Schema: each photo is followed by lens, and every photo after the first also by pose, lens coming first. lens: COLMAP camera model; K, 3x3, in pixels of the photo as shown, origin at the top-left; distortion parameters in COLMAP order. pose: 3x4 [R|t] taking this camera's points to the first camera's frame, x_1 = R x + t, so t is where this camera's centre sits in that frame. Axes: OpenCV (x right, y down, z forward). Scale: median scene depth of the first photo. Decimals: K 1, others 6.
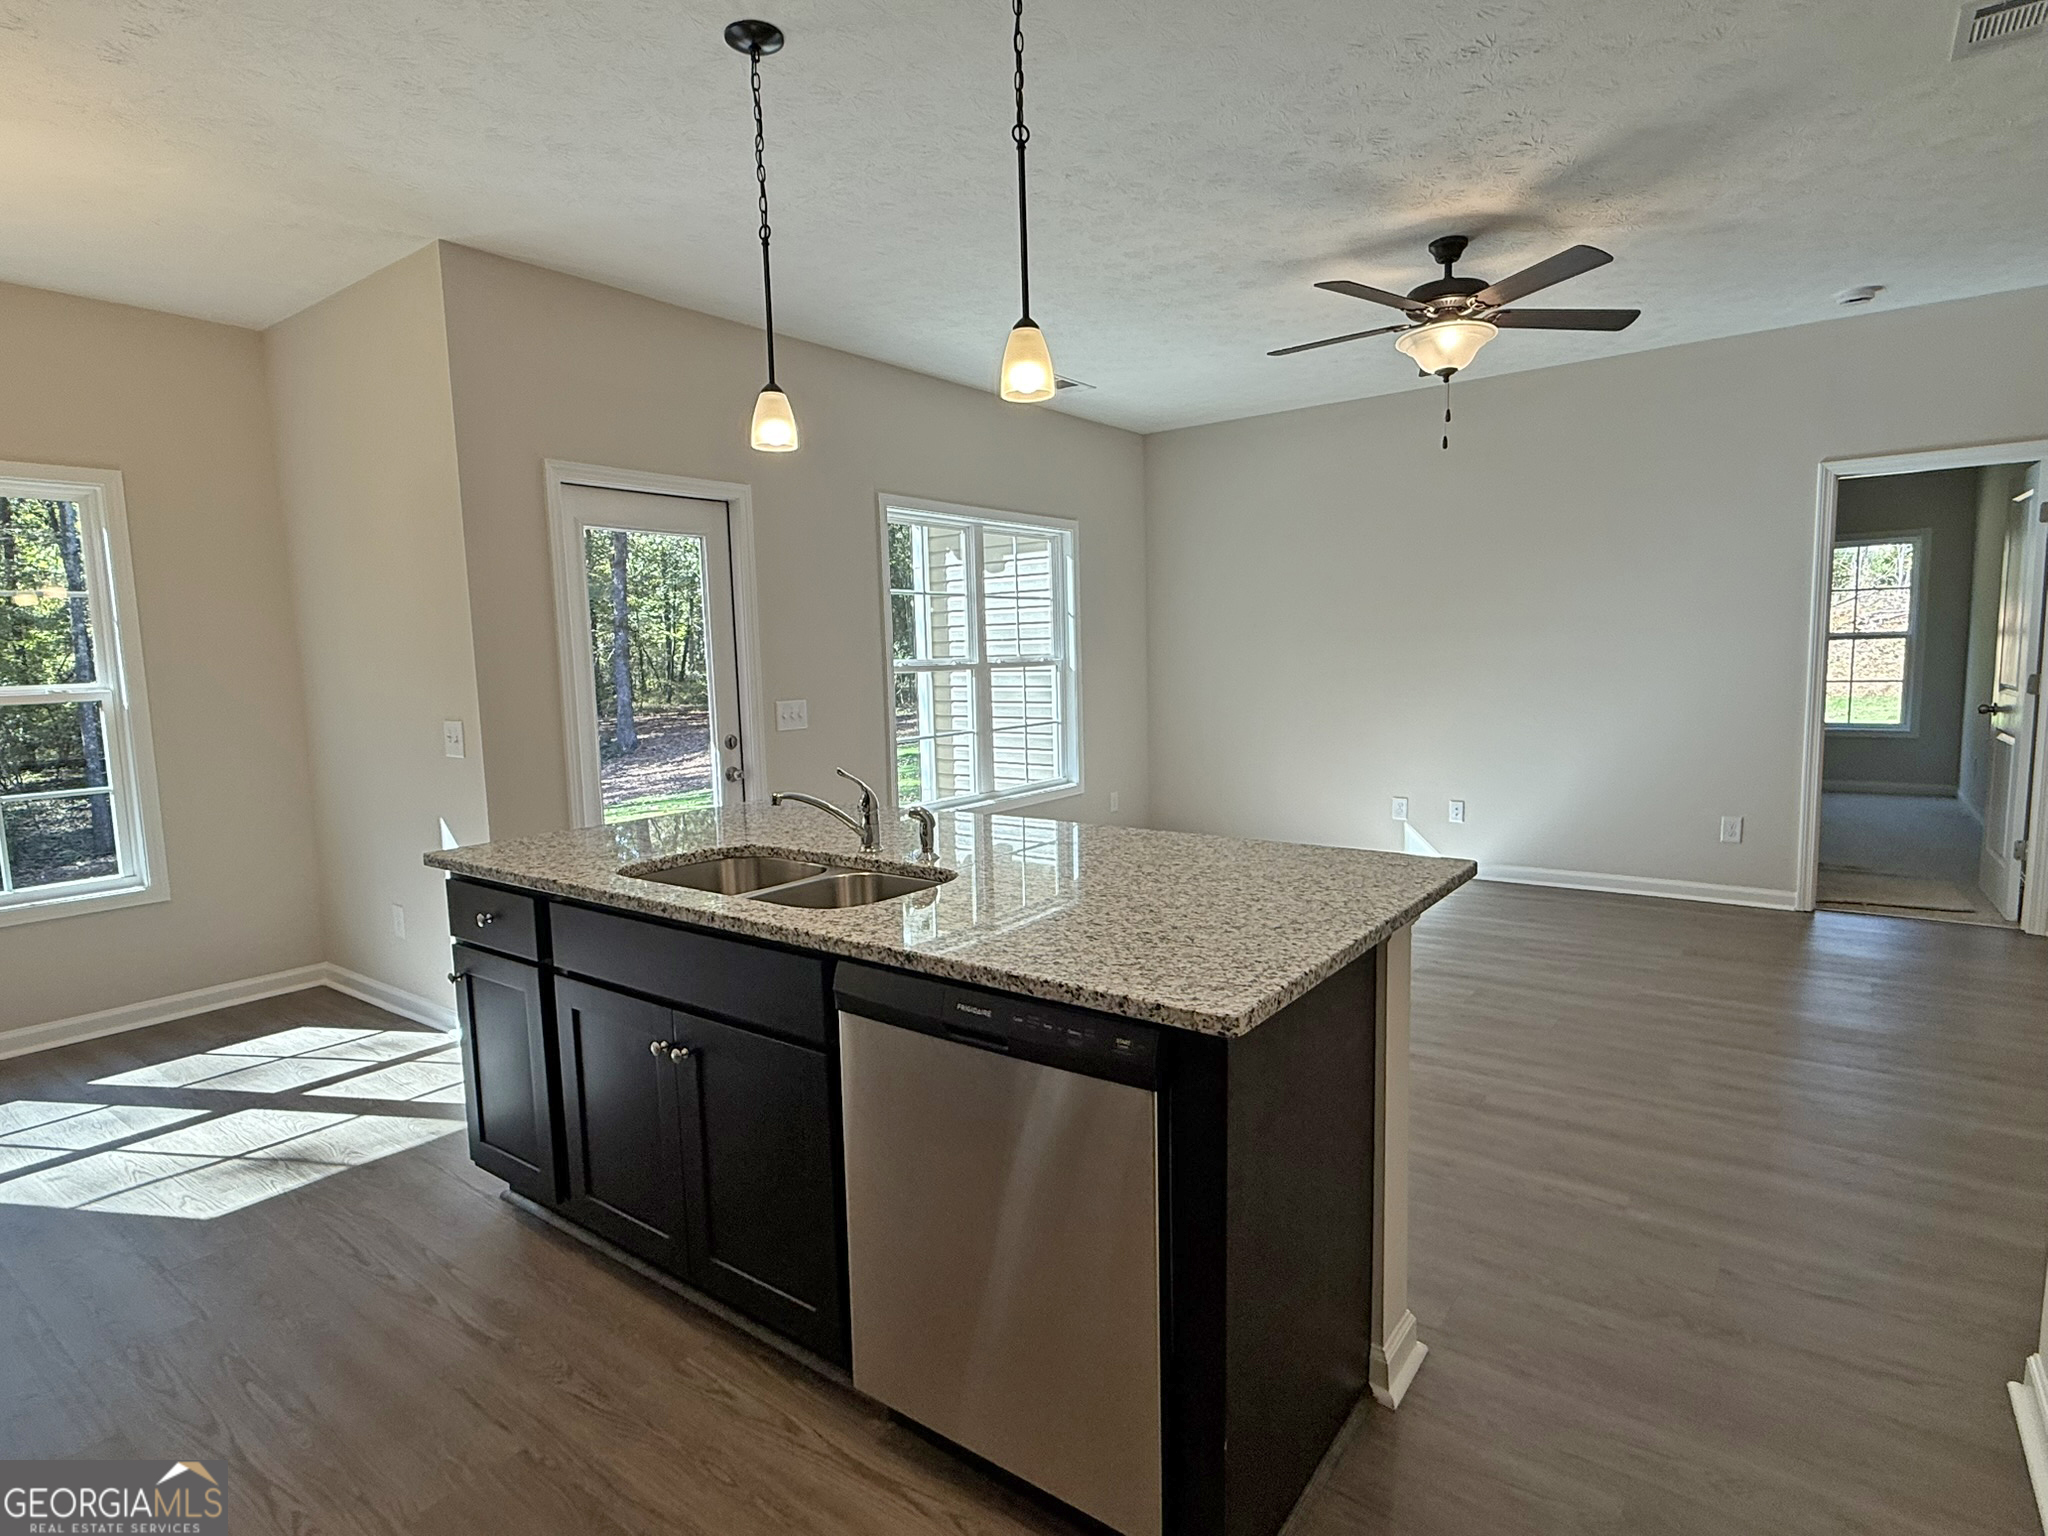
lens RADIAL K [[1075.3, 0, 1027.7], [0, 1075.3, 769.1], [0, 0, 1]] dist [0.000820, 0.000437]
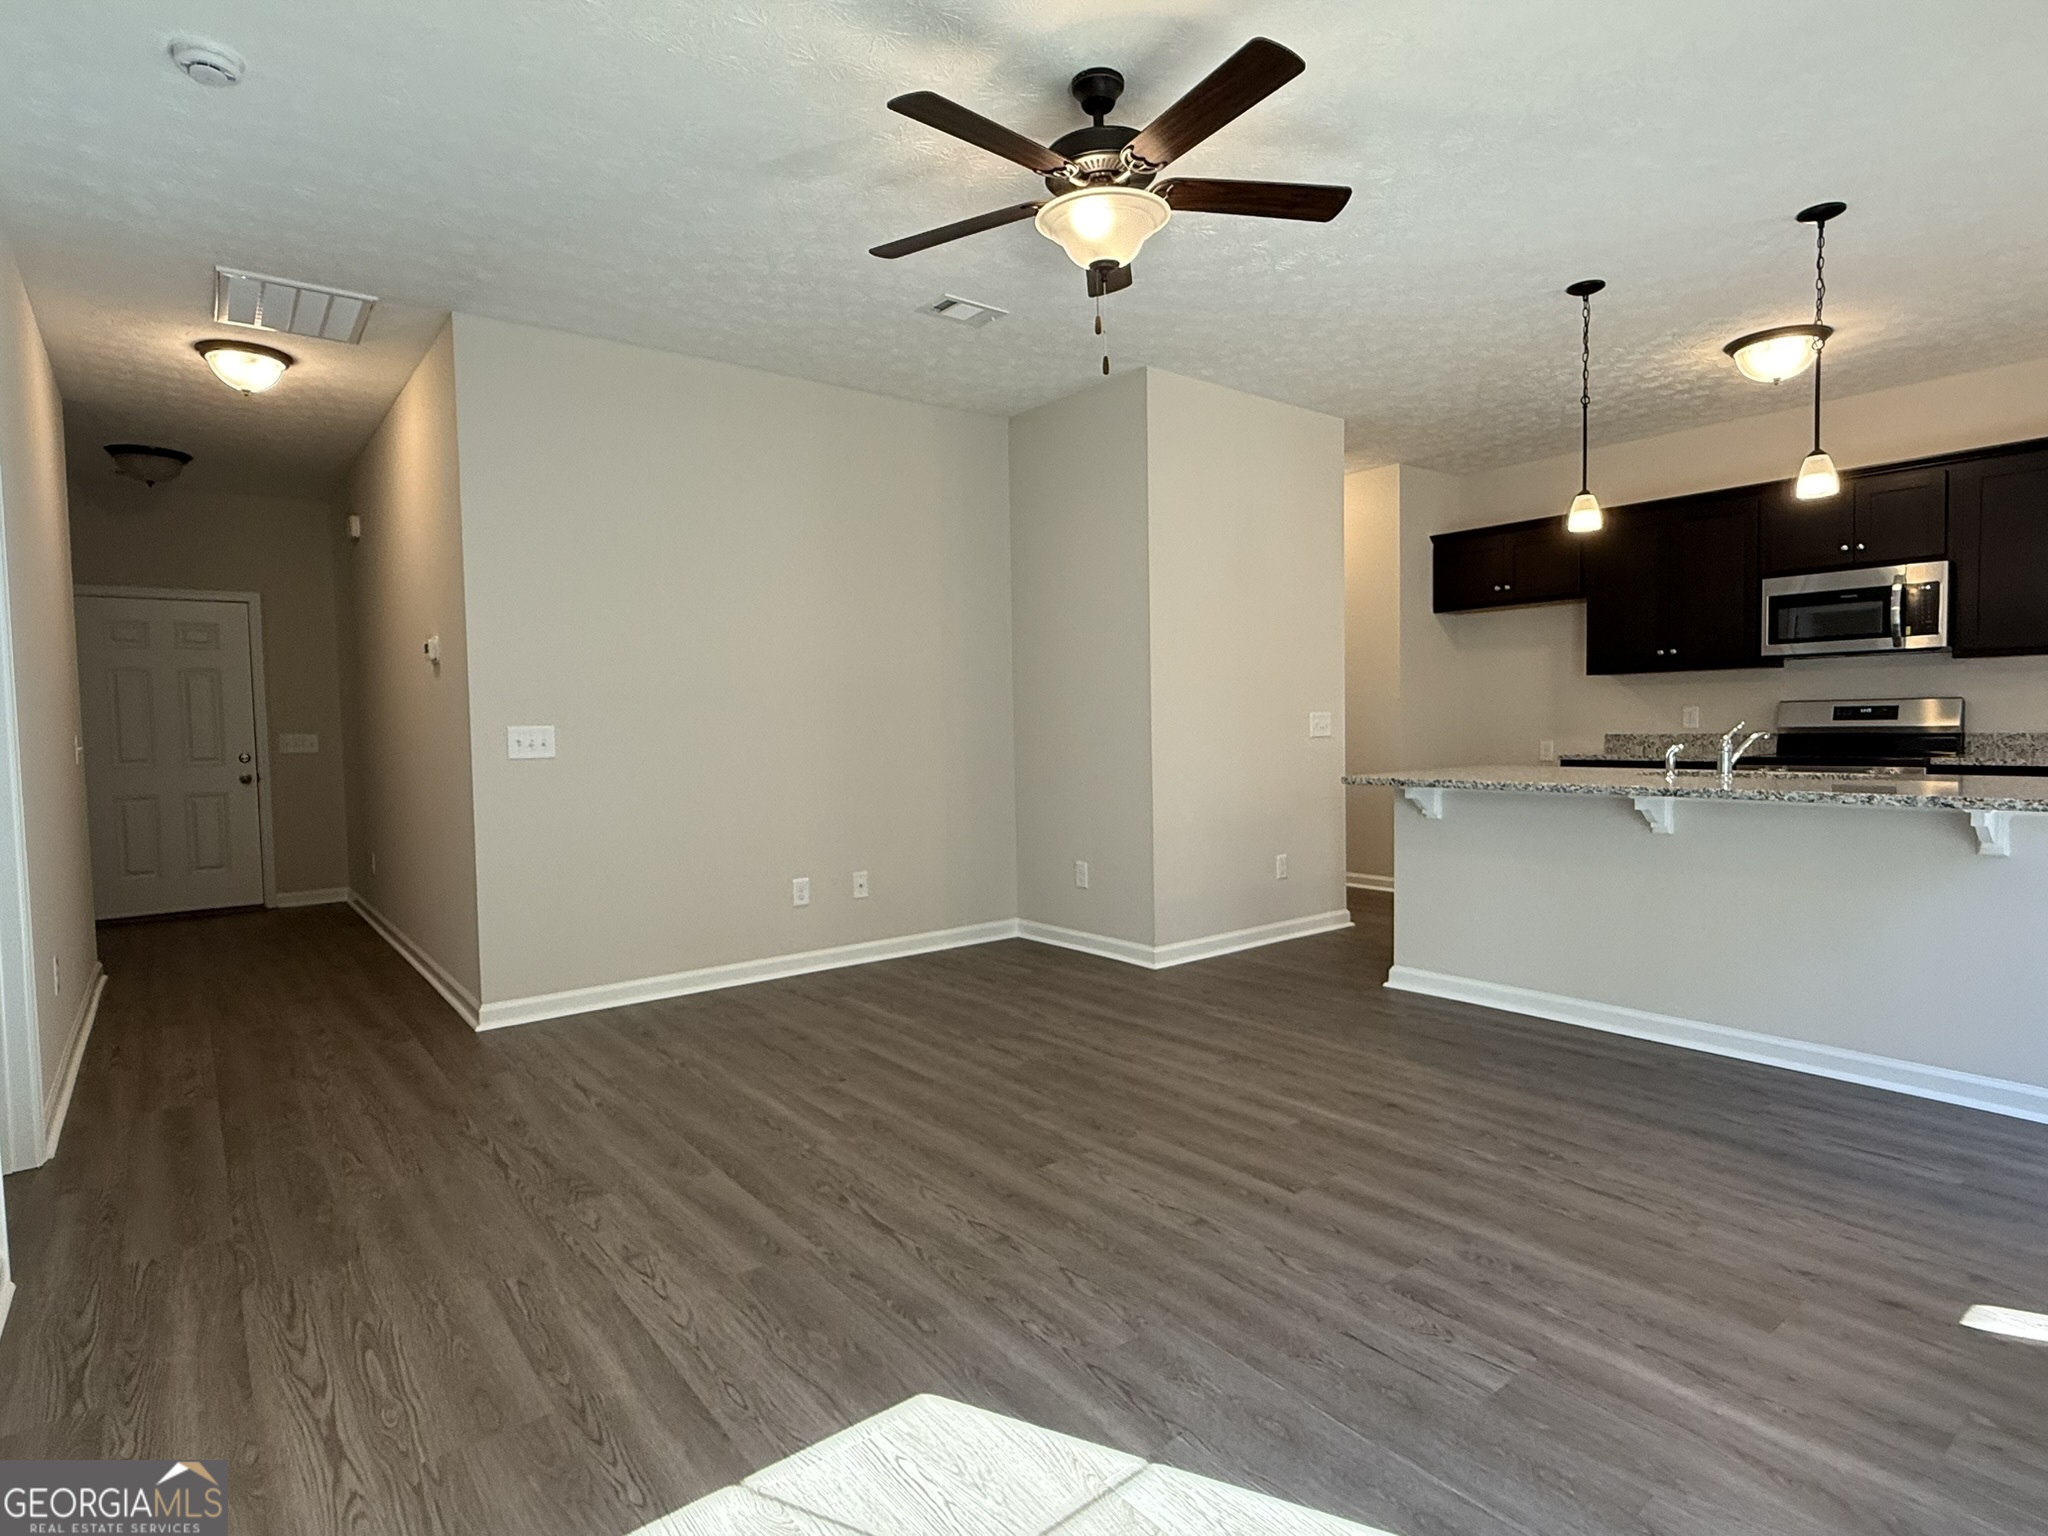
lens RADIAL K [[1075.3, 0, 1026.8], [0, 1075.3, 775.2], [0, 0, 1]] dist [0.000820, 0.000437]
pose [[-0.965067, 0.032819, 0.259940, 0.265169], [0.073966, 0.985894, 0.150137, -0.148851], [-0.251346, 0.164119, -0.953882, 1.744010]]
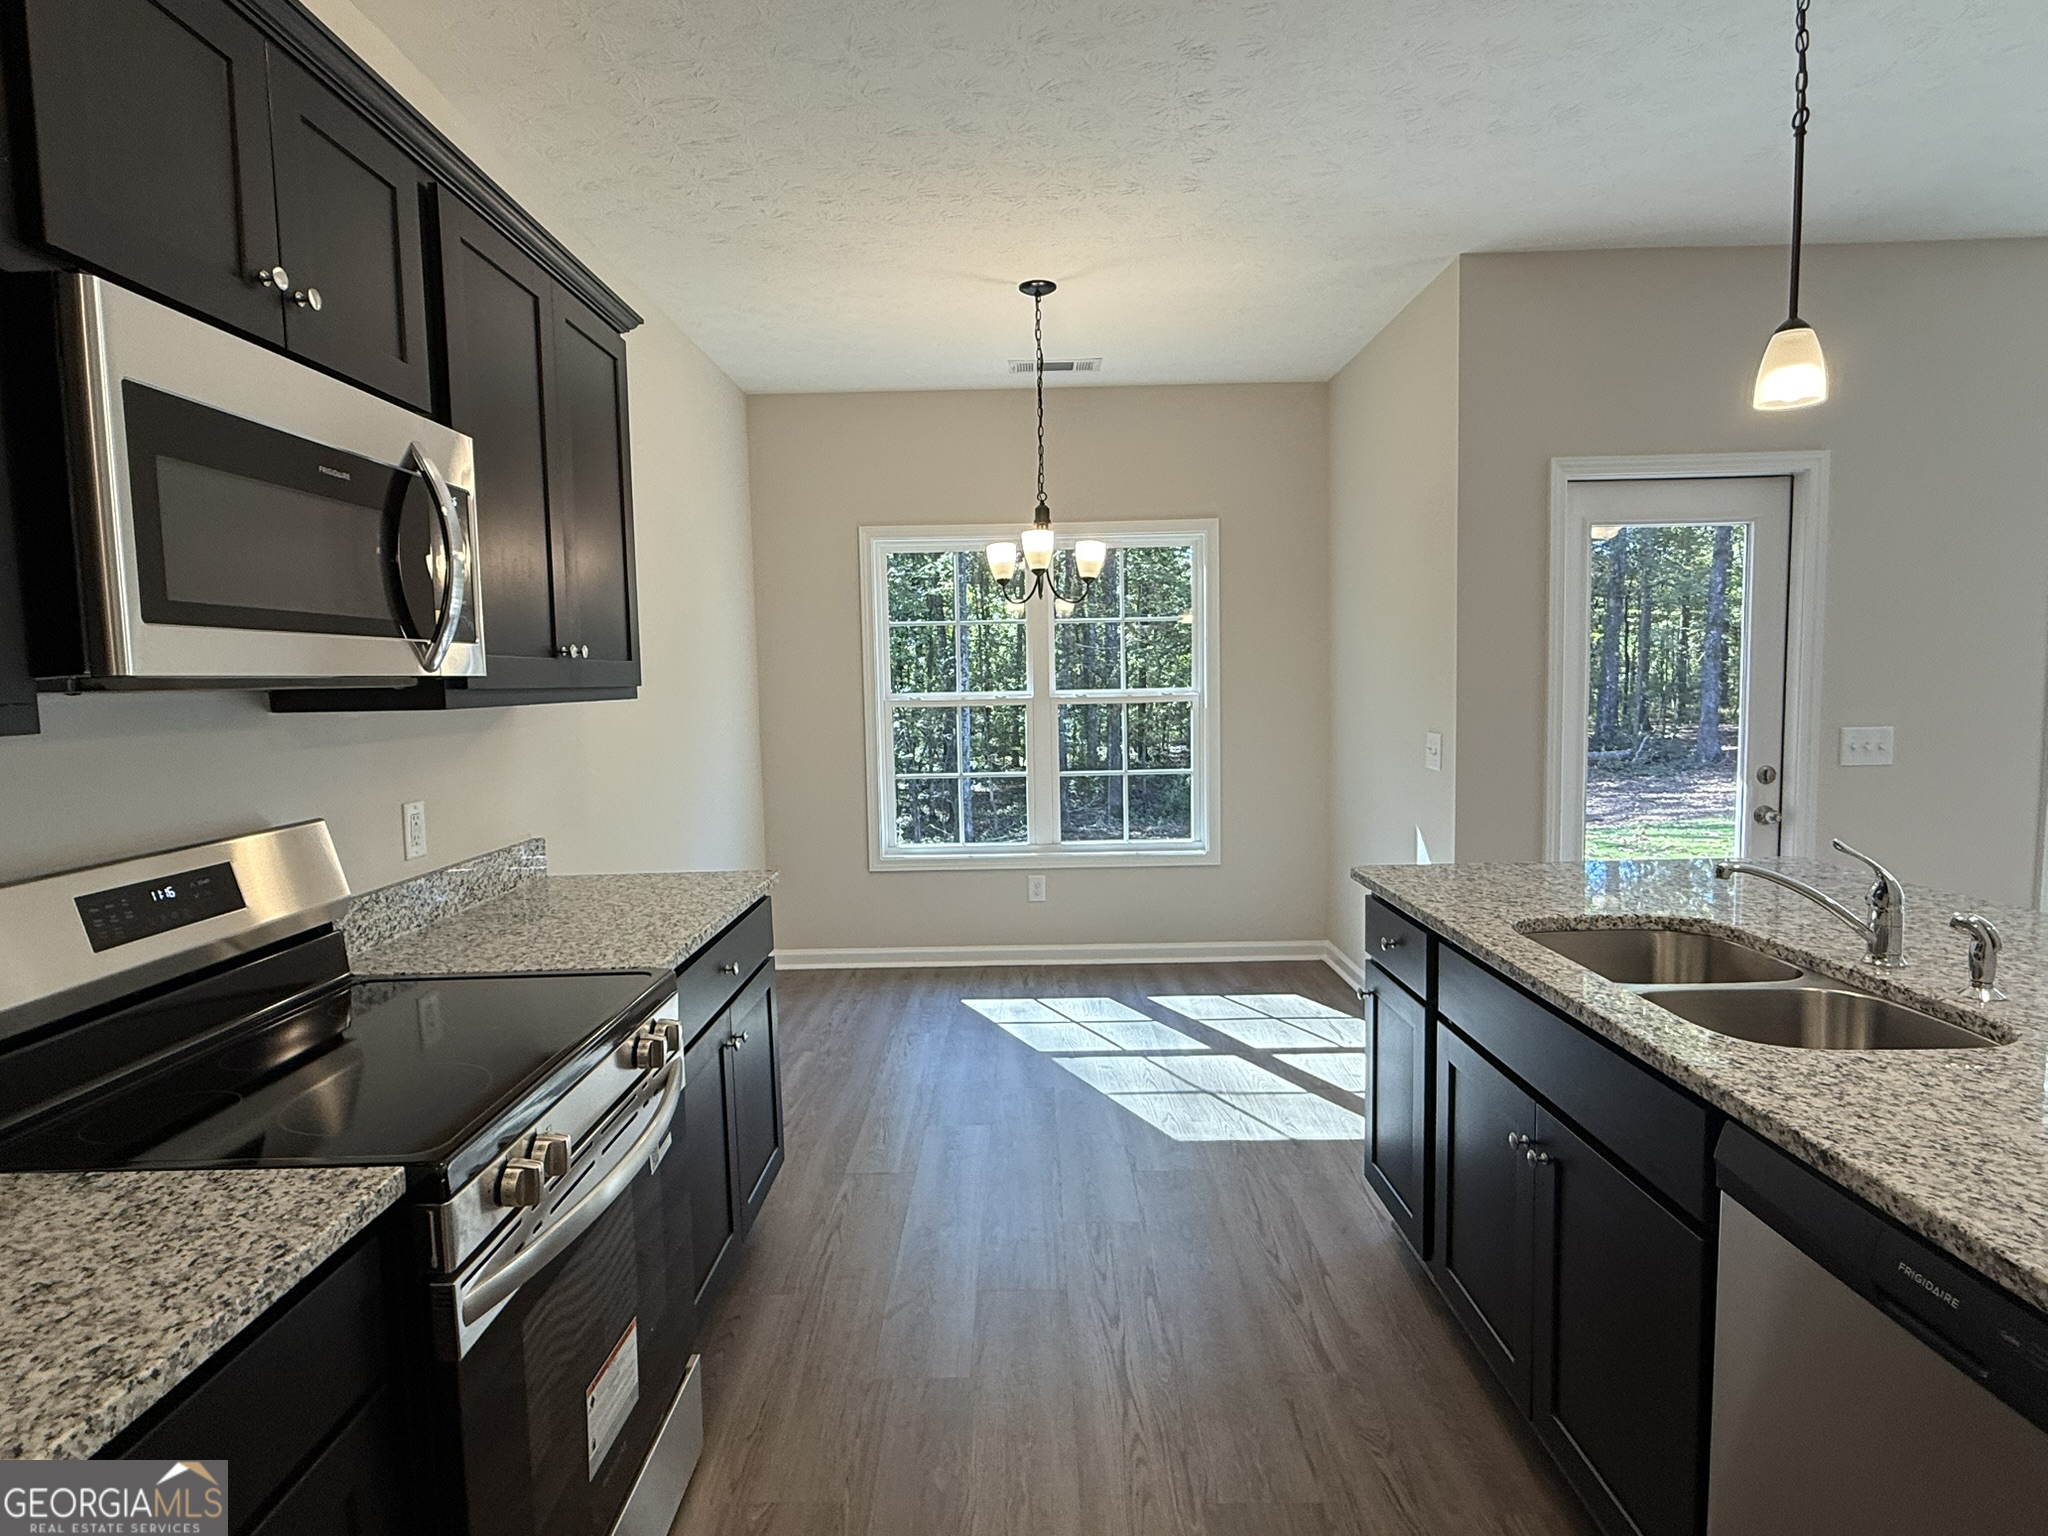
lens RADIAL K [[1075.3, 0, 1020.1], [0, 1075.3, 764.8], [0, 0, 1]] dist [0.000820, 0.000437]
pose [[0.592659, 0.078602, -0.801609, 0.046541], [-0.081703, 0.995960, 0.037253, -0.021037], [0.801299, 0.043416, 0.596687, 0.087168]]
